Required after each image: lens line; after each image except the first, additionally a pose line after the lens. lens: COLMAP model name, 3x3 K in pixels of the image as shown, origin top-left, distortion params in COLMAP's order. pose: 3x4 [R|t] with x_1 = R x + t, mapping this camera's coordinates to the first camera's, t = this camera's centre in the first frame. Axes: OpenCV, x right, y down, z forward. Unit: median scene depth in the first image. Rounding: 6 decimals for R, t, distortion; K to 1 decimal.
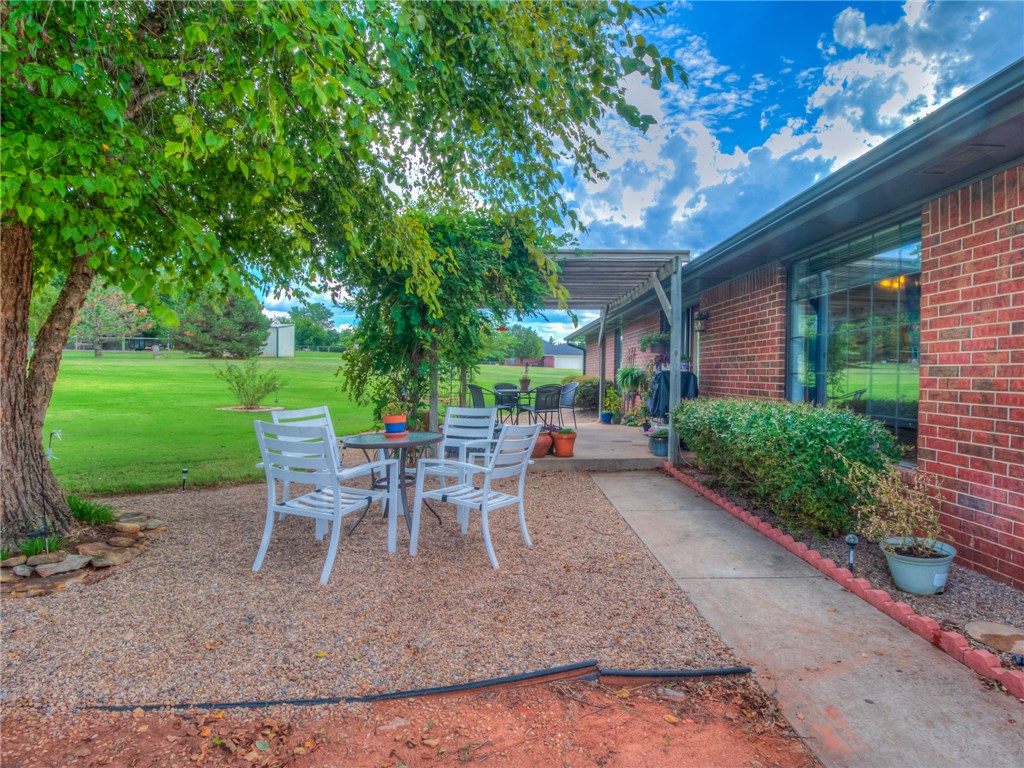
lens RADIAL K [[497.5, 0, 519.0], [0, 497.5, 379.1], [0, 0, 1]] dist [0.001733, -0.012176]
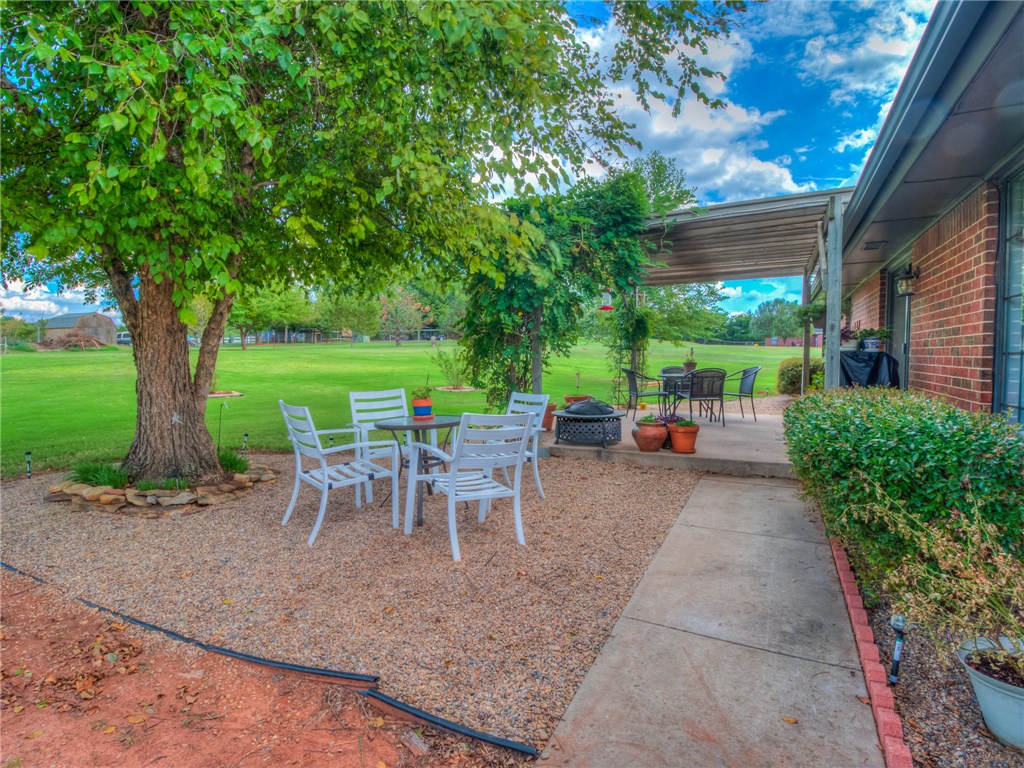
lens RADIAL K [[497.5, 0, 519.0], [0, 497.5, 379.1], [0, 0, 1]] dist [0.001733, -0.012176]
pose [[0.872365, 0.012474, -0.488695, 0.540658], [0.004623, 0.999419, 0.033763, -0.004577], [0.488832, -0.031713, 0.871801, 0.234971]]
